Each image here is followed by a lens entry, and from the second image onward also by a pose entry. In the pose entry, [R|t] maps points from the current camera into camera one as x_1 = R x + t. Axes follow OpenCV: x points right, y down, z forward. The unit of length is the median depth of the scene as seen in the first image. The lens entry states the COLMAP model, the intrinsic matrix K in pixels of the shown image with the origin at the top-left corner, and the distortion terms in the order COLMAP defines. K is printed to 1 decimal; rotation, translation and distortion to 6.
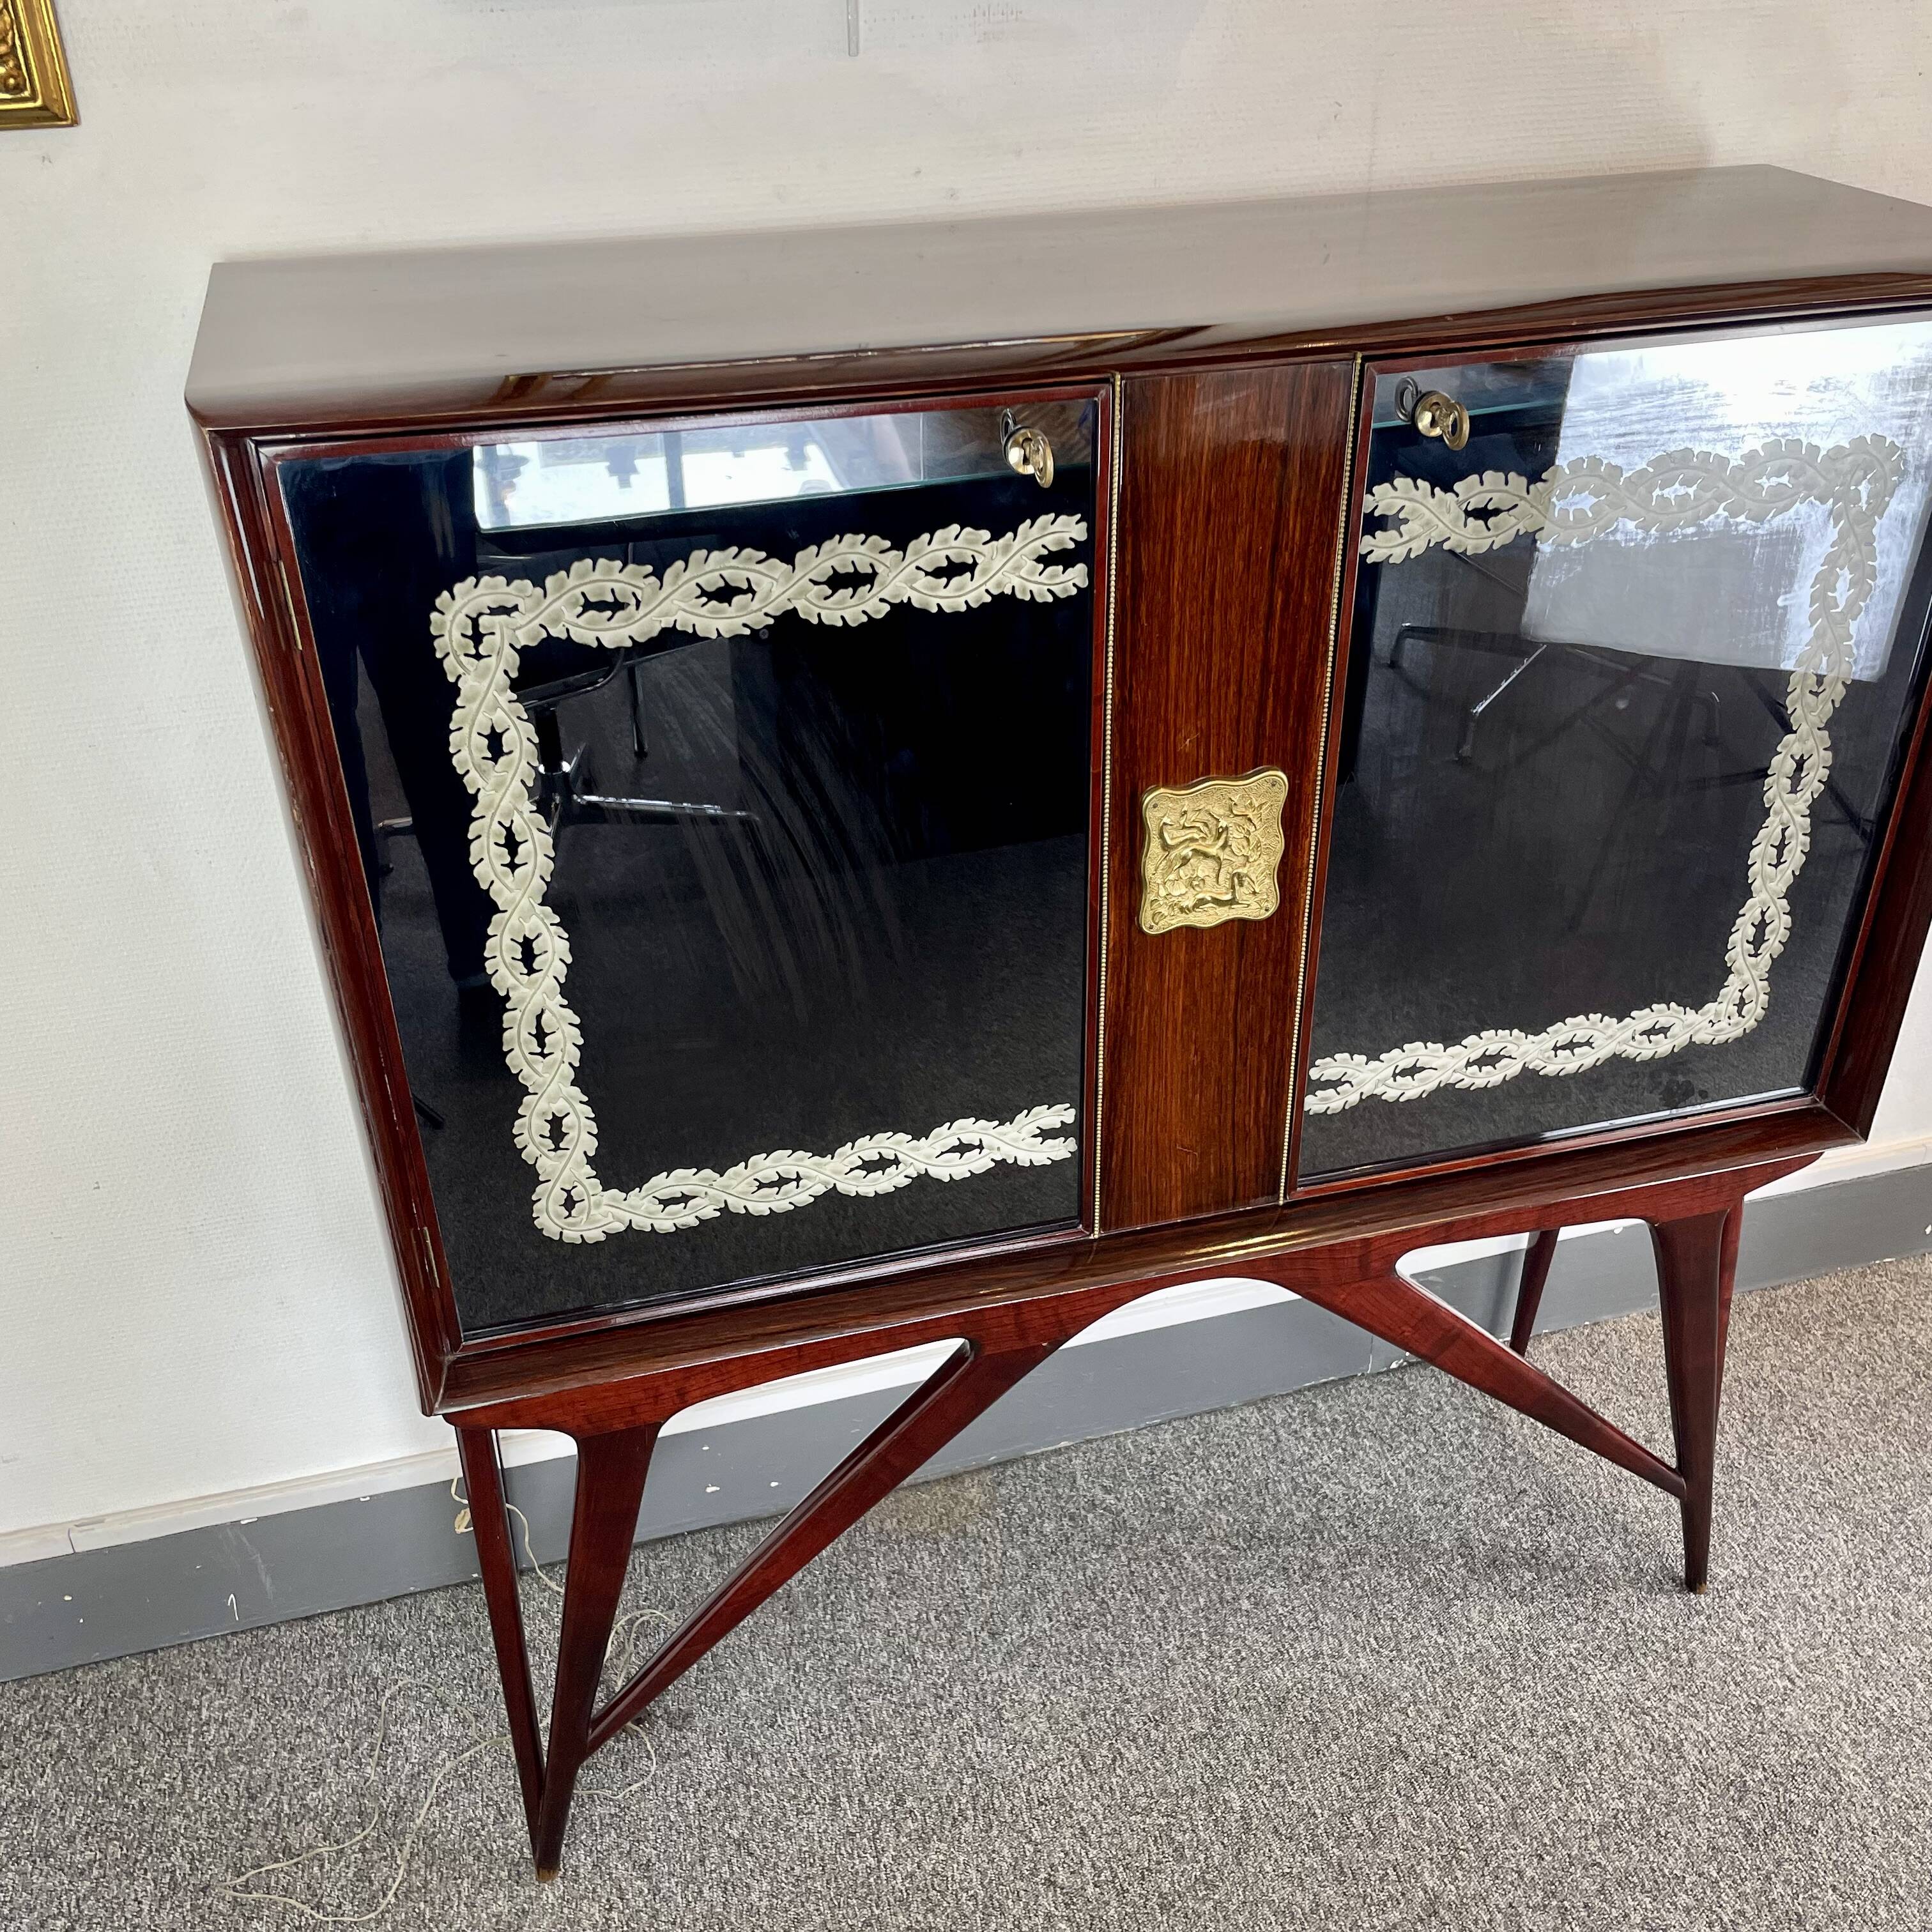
lens RADIAL K [[1972.7, 0, 989.9], [0, 1972.7, 1096.8], [0, 0, 1]] dist [0.049495, 0.000000]
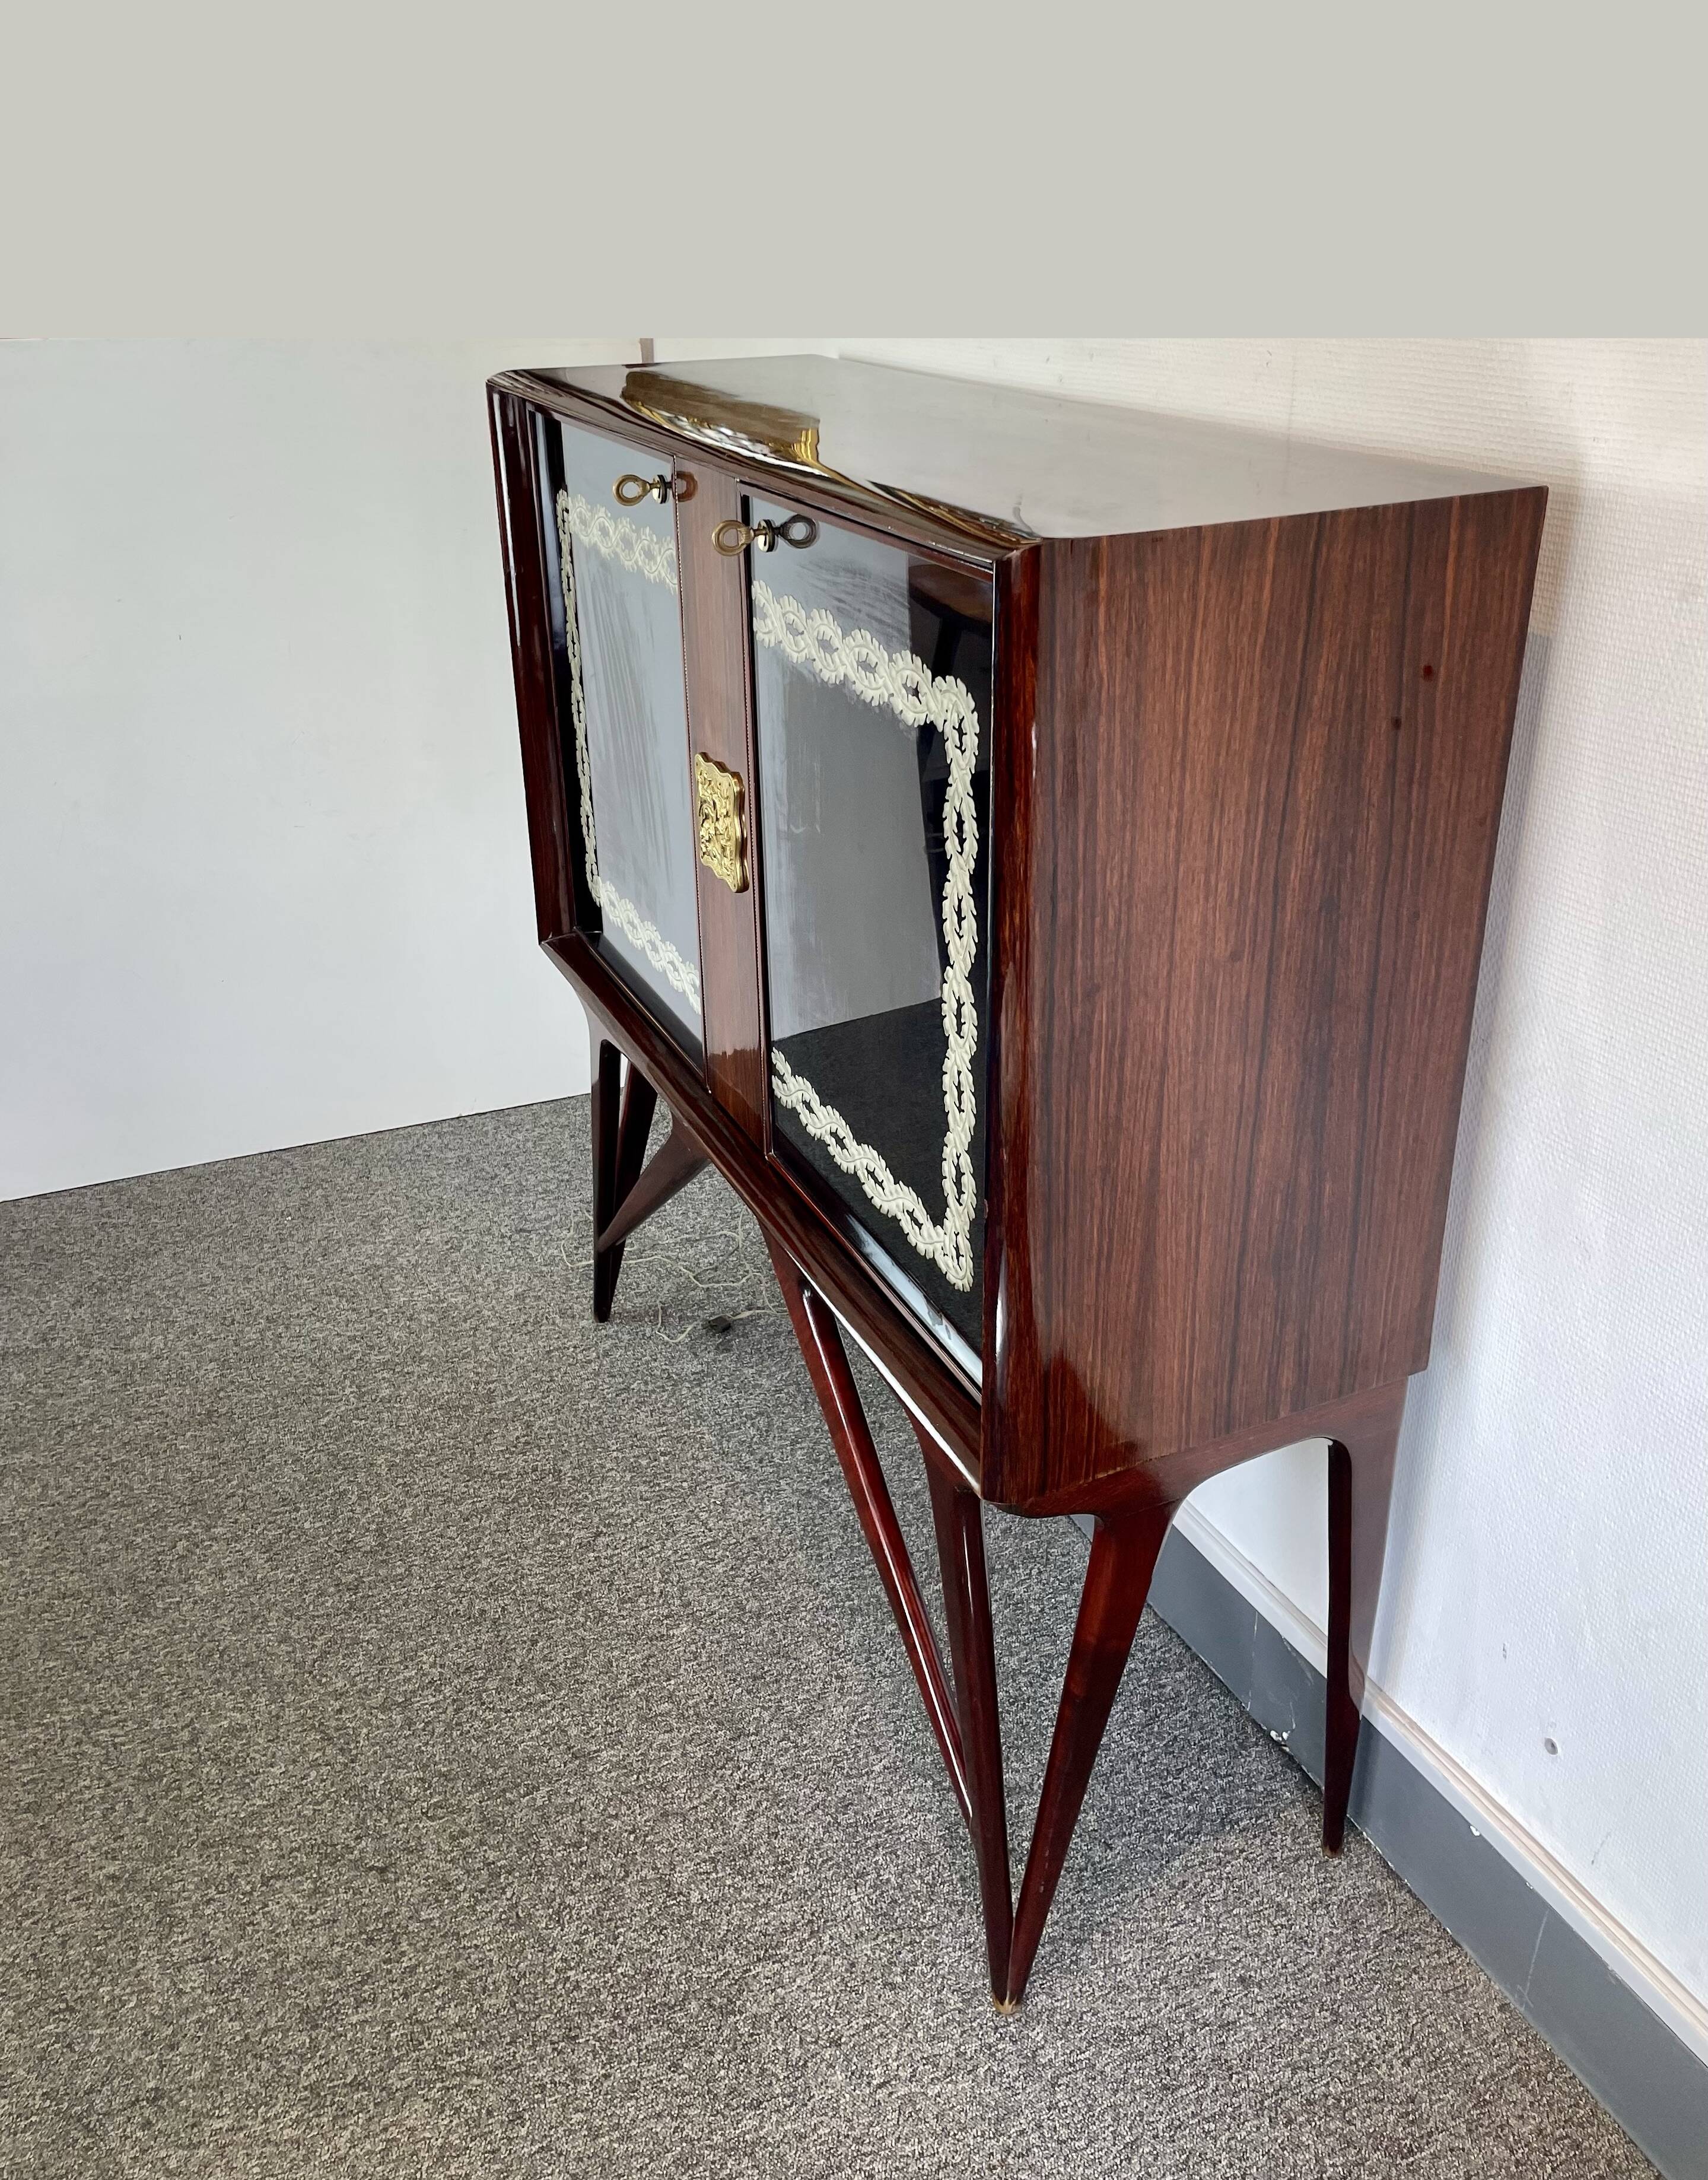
lens RADIAL K [[1835.0, 0, 836.1], [0, 1835.0, 979.4], [0, 0, 1]] dist [0.088203, -0.109417]
pose [[0.142377, 0.404400, -0.903432, 1.030766], [-0.529164, 0.802445, 0.275802, -0.336397], [0.836489, 0.438796, 0.328243, 0.556291]]
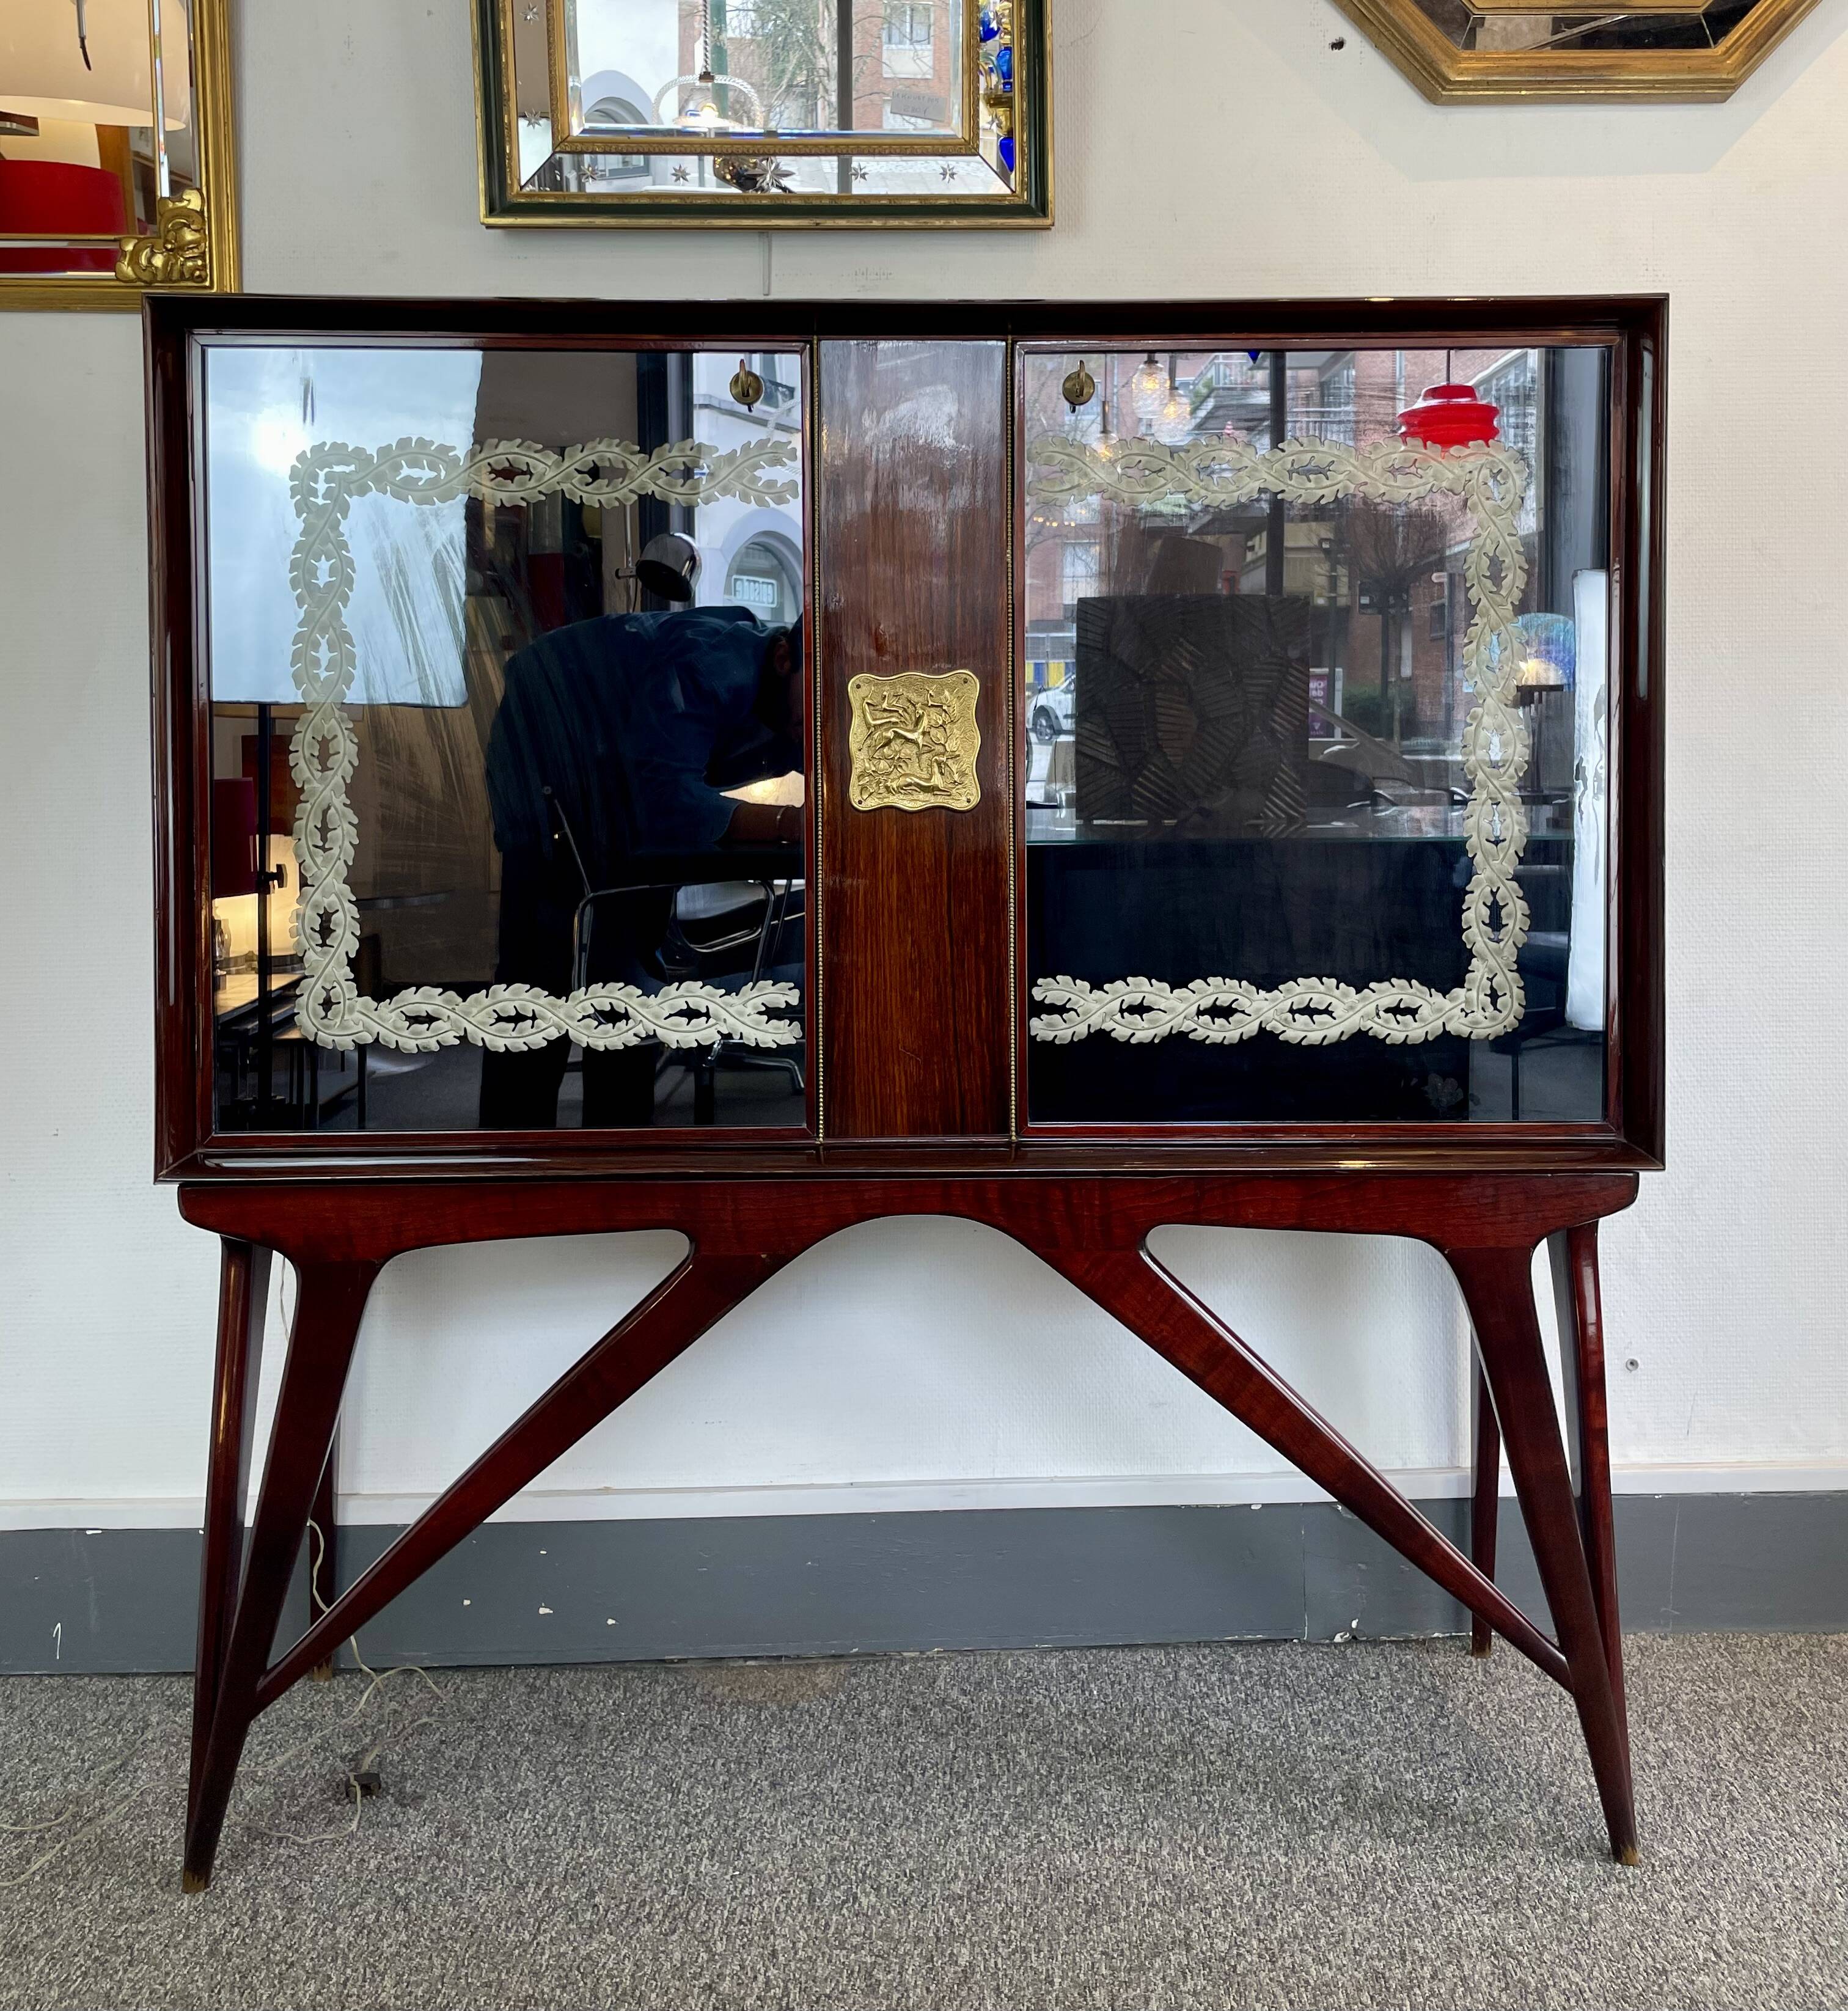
lens RADIAL K [[1907.5, 0, 942.3], [0, 1907.5, 778.3], [0, 0, 1]] dist [0.006572, 0.000000]
pose [[0.967241, 0.005640, -0.253797, 0.324972], [-0.143383, 0.837152, -0.527842, 0.378989], [0.209490, 0.546941, 0.810537, 0.091421]]
